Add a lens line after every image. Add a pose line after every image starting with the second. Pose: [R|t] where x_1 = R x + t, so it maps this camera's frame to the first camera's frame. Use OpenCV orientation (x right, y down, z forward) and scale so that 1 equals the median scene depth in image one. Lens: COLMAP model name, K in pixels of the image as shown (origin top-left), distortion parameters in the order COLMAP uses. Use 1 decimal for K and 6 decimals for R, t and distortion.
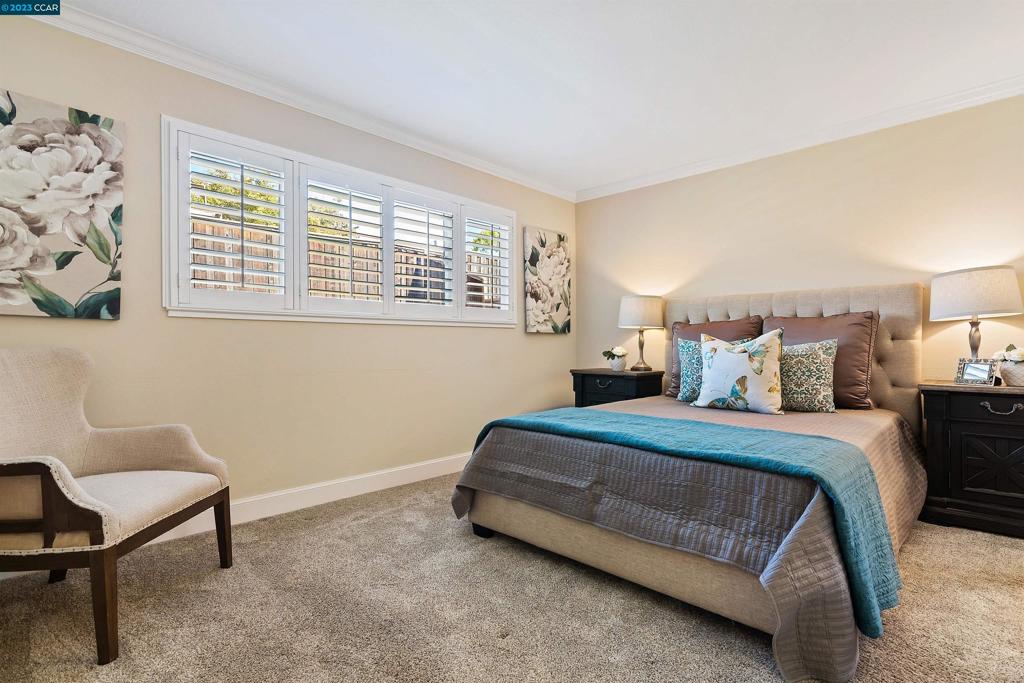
lens RADIAL K [[498.7, 0, 516.8], [0, 498.7, 346.1], [0, 0, 1]] dist [0.000227, 0.000898]
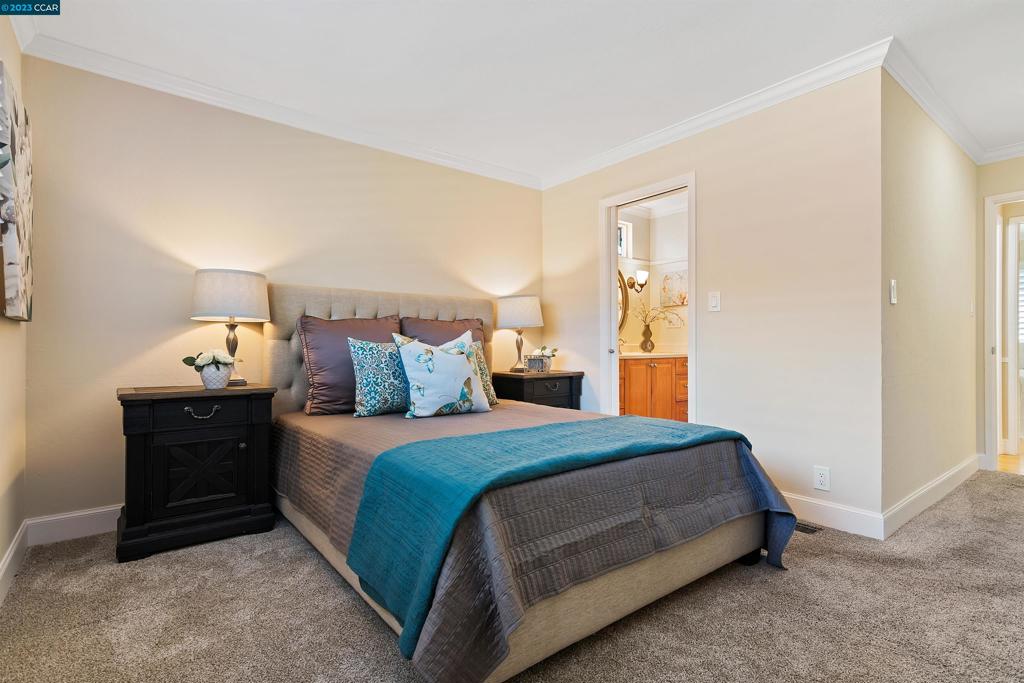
lens RADIAL K [[498.7, 0, 515.8], [0, 498.7, 340.1], [0, 0, 1]] dist [0.000227, 0.000898]
pose [[0.130874, 0.009708, 0.991352, -0.513305], [0.002096, 0.999947, -0.010069, -0.004476], [-0.991397, 0.003396, 0.130846, 0.770580]]
